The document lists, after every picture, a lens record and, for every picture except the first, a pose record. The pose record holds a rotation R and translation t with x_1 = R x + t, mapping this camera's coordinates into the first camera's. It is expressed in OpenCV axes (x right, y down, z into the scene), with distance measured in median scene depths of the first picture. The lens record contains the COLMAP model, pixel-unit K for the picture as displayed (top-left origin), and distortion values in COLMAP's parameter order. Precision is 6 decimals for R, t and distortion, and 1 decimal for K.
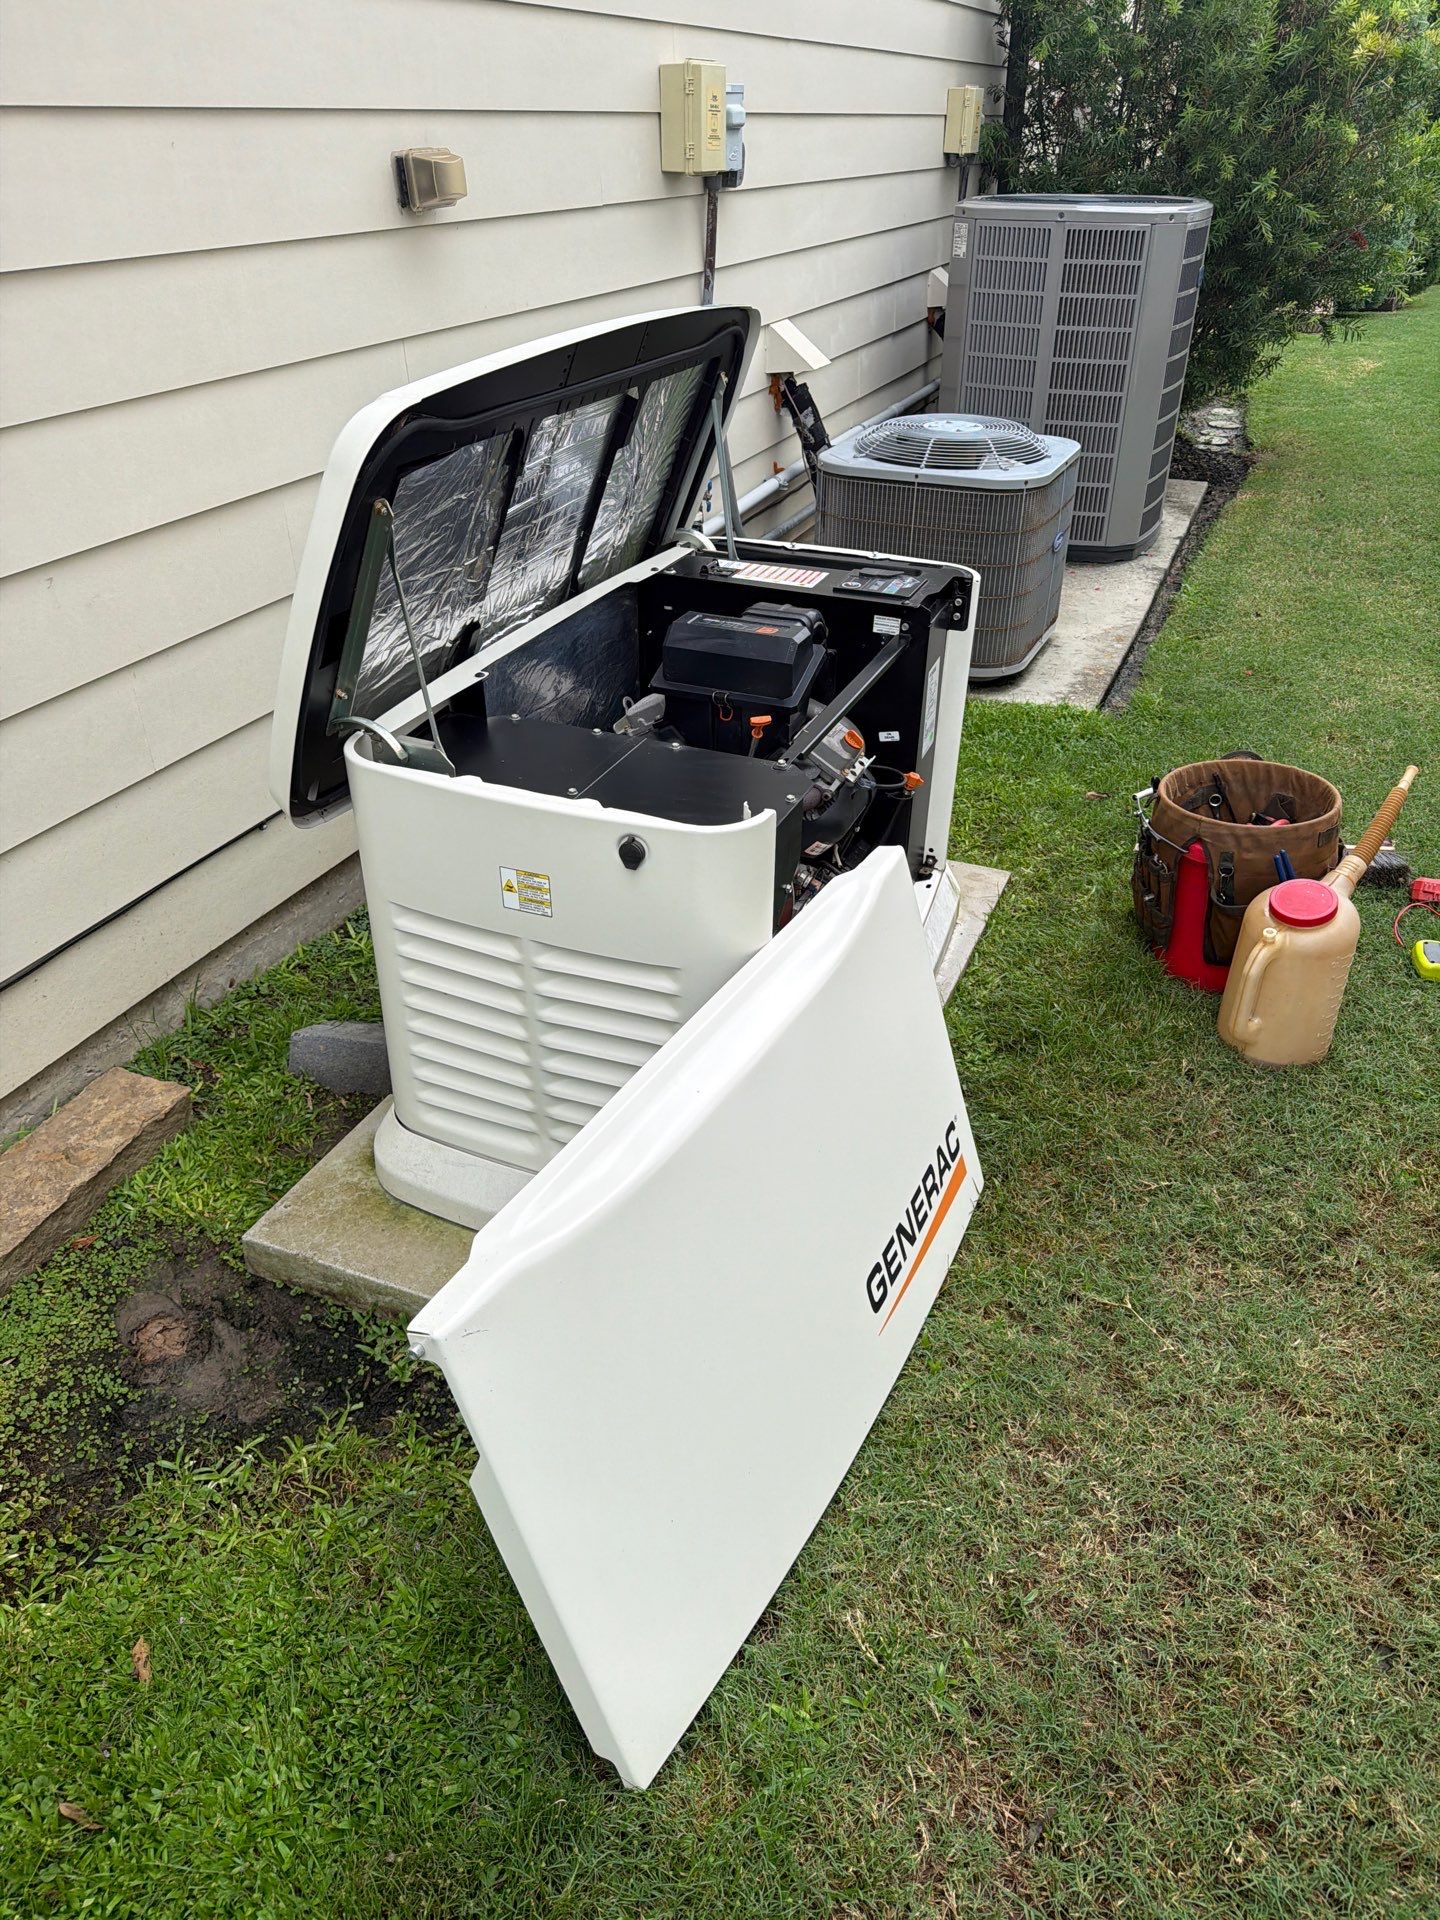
lens RADIAL K [[1366.4, 0, 748.3], [0, 1366.4, 961.2], [0, 0, 1]] dist [0.118289, -0.224726]
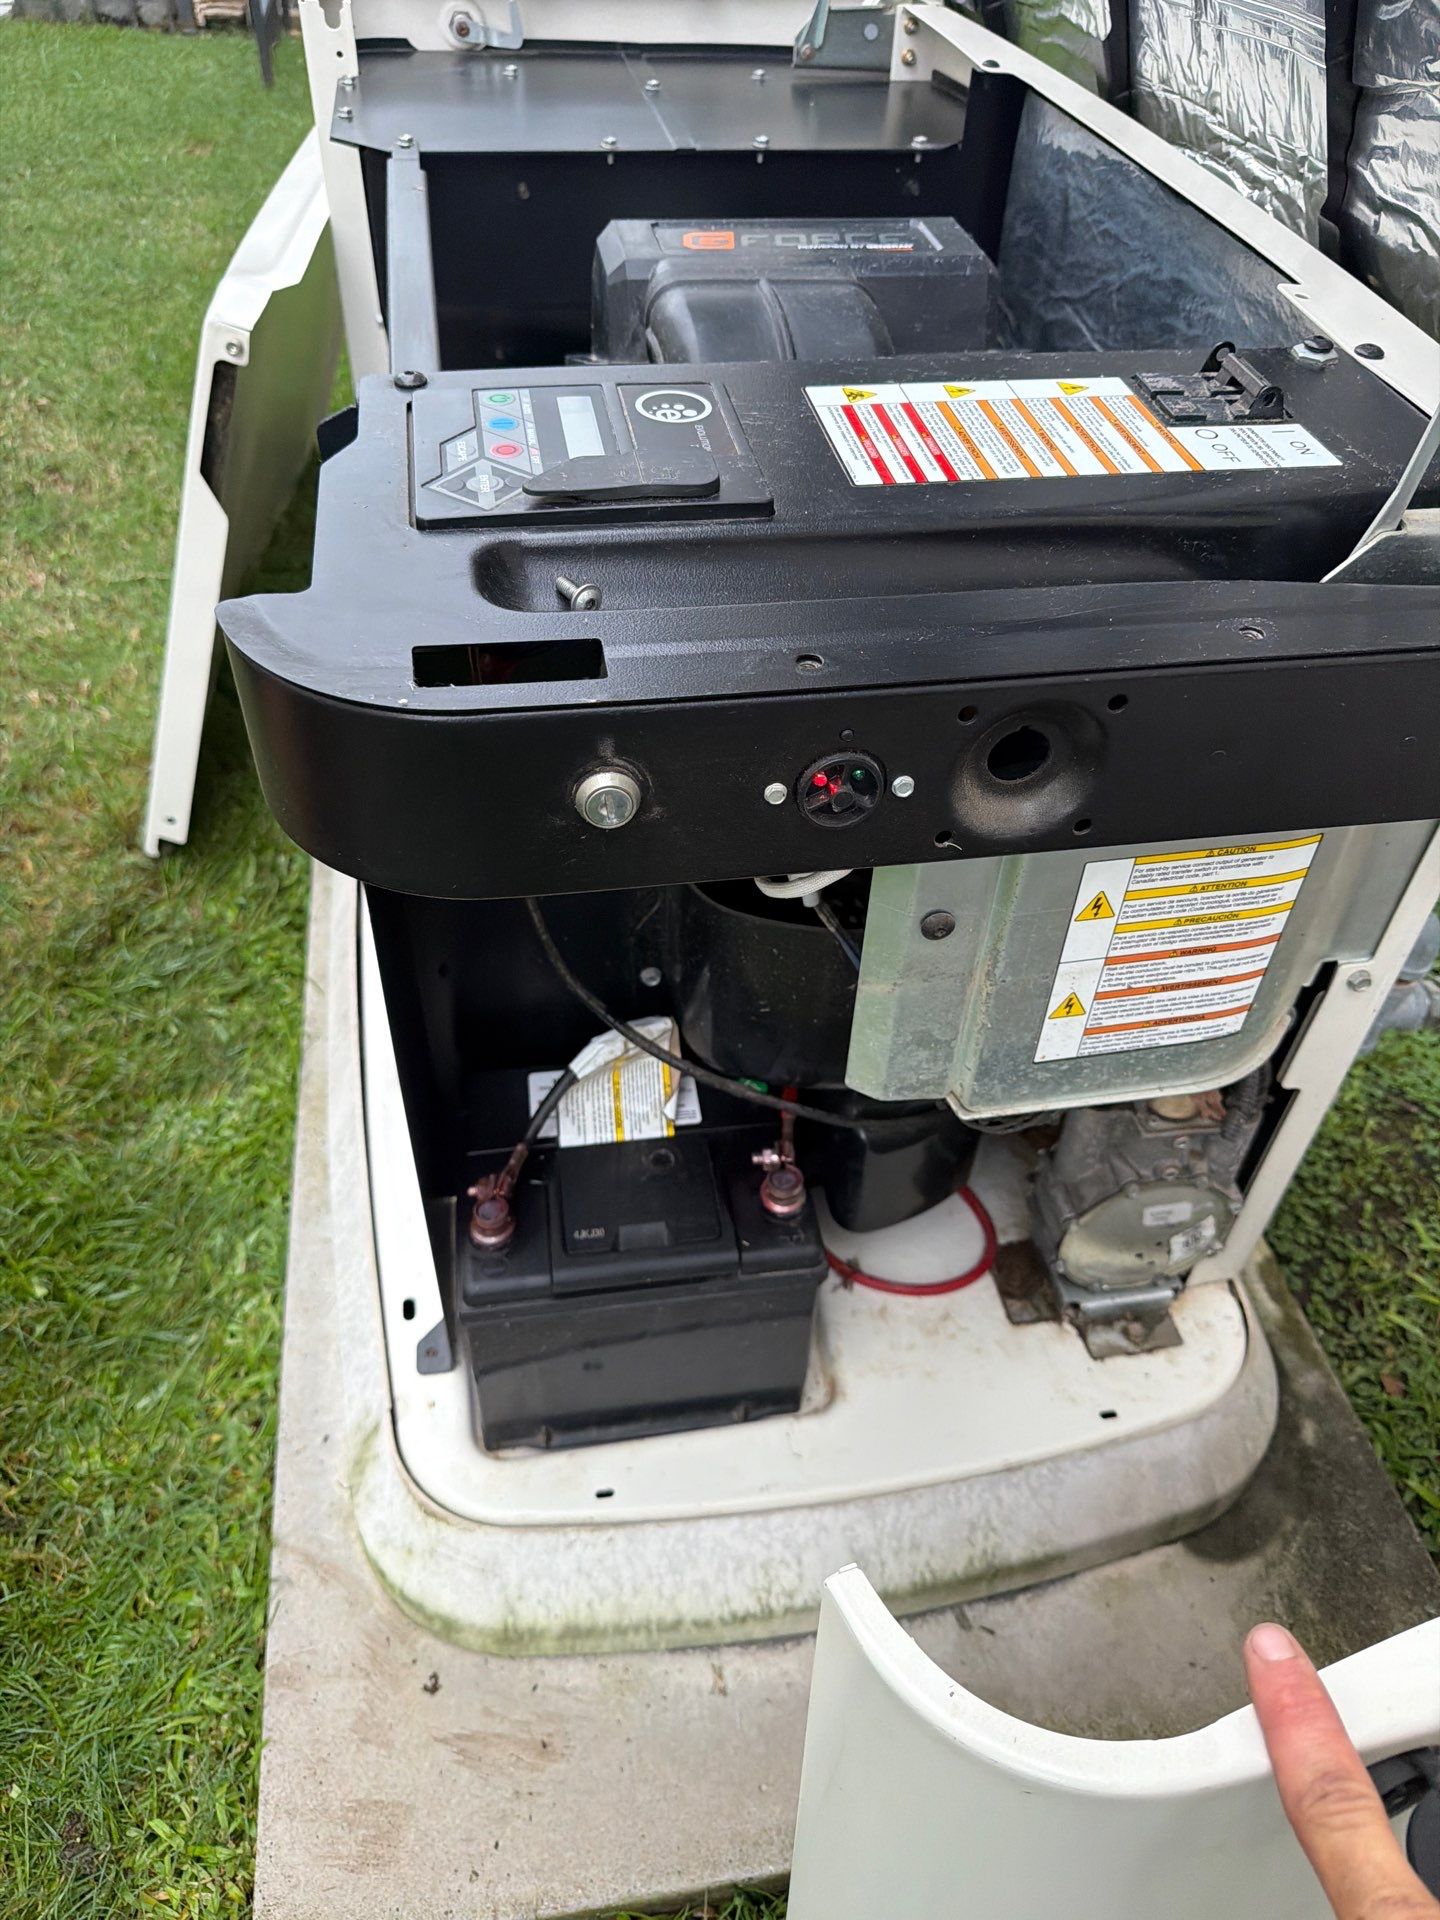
lens RADIAL K [[1385.8, 0, 728.8], [0, 1385.8, 967.9], [0, 0, 1]] dist [0.072941, -0.108512]
pose [[-0.849081, 0.330787, -0.411875, 0.204888], [-0.319819, 0.298666, 0.899174, -0.475334], [0.420449, 0.895197, -0.147800, 1.137923]]
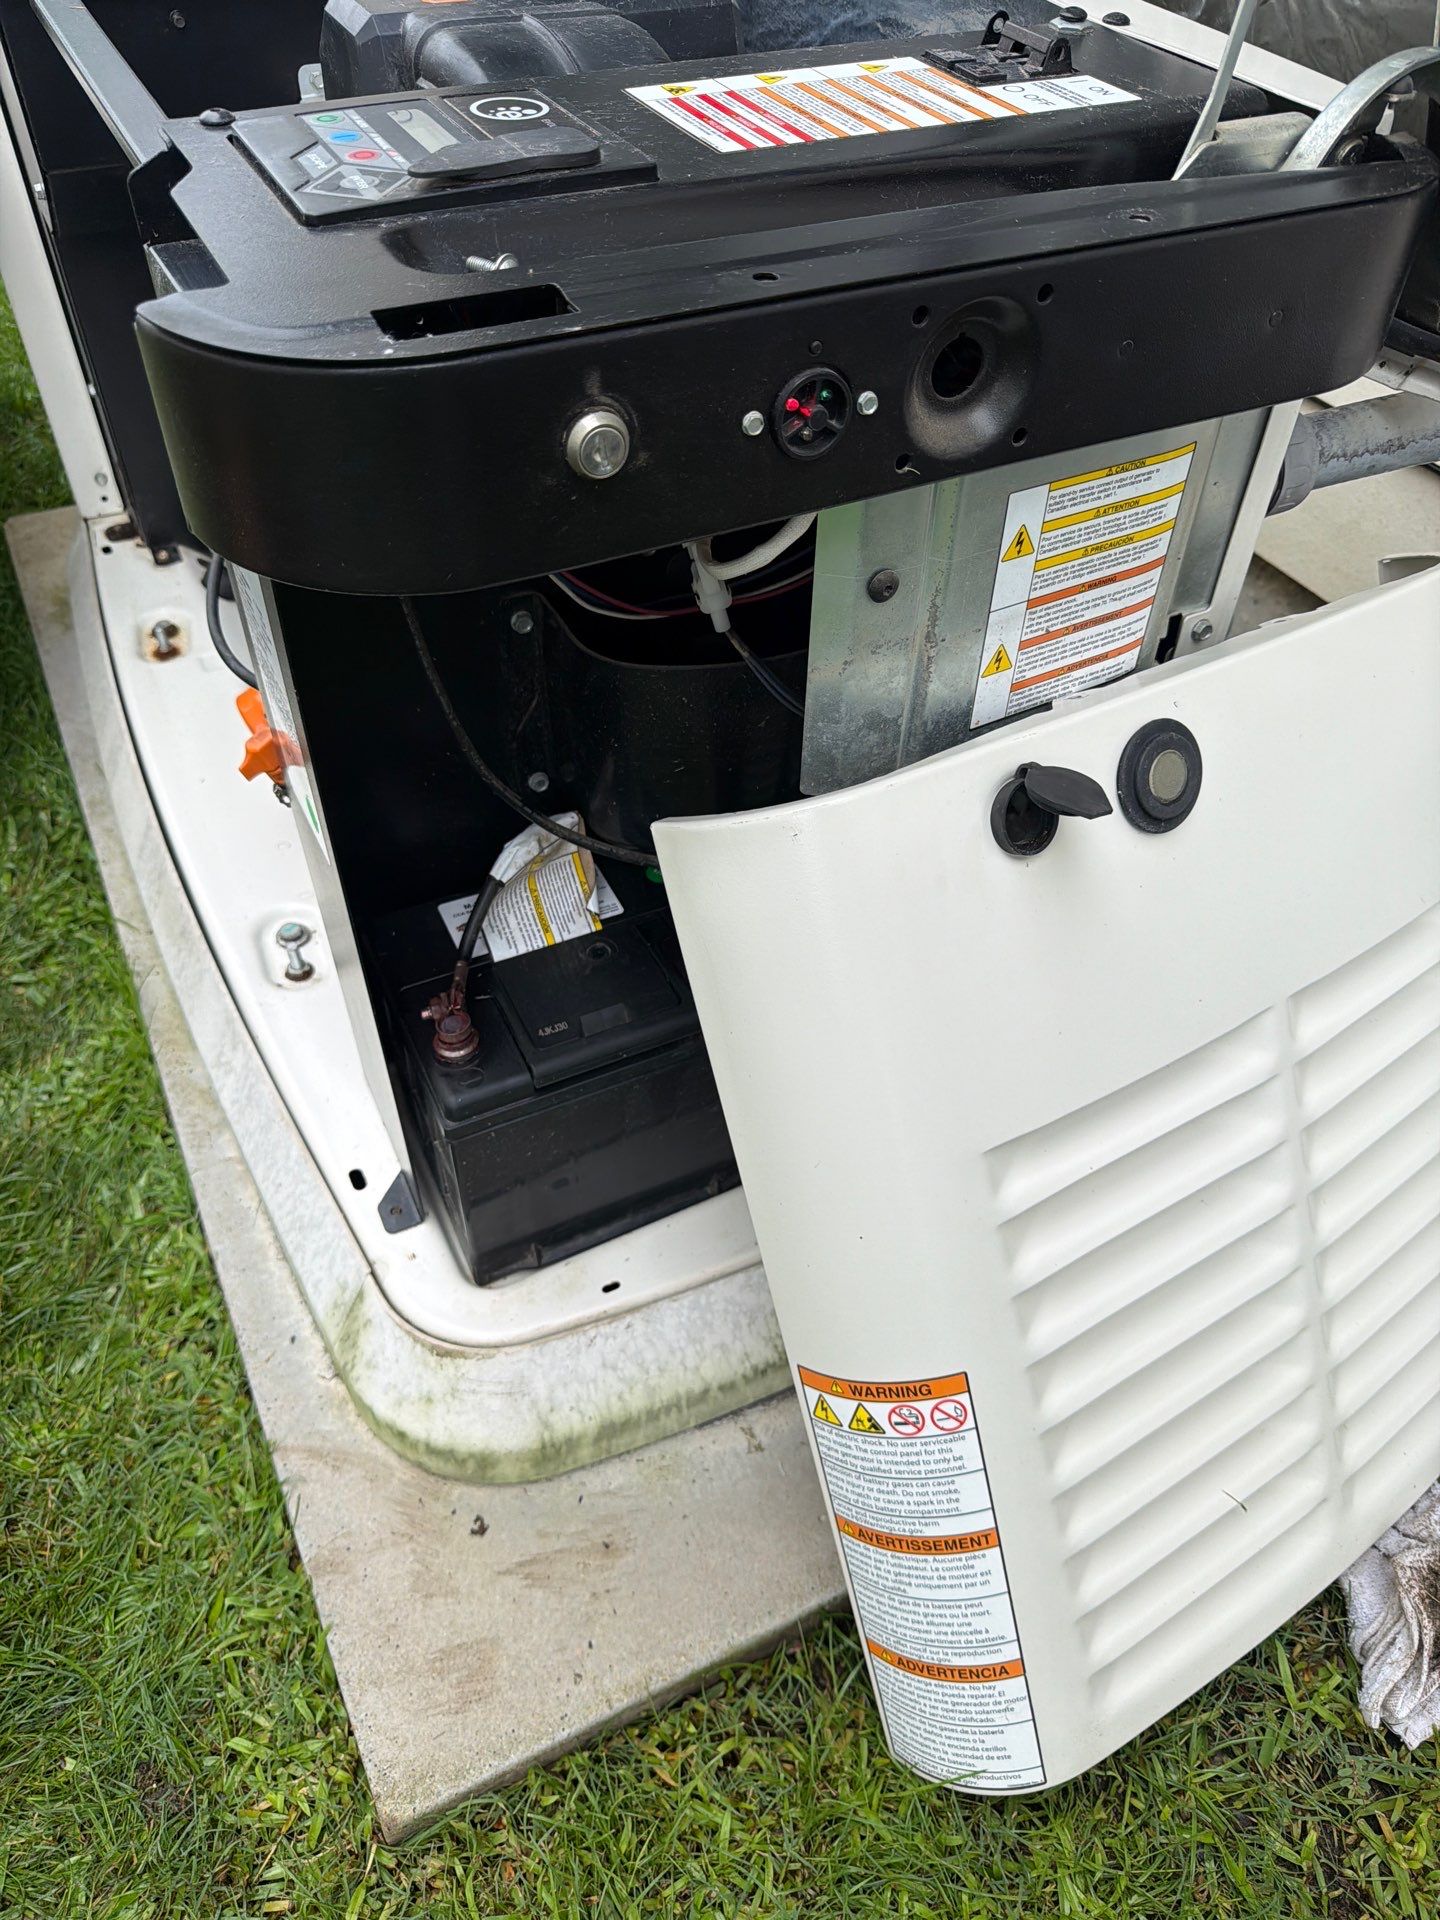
lens RADIAL K [[1366.4, 0, 748.3], [0, 1366.4, 961.2], [0, 0, 1]] dist [0.118289, -0.224726]
pose [[-0.656246, 0.519762, -0.546981, 0.256327], [-0.425551, 0.343676, 0.837134, -0.445921], [0.623095, 0.782134, -0.004350, 1.149275]]
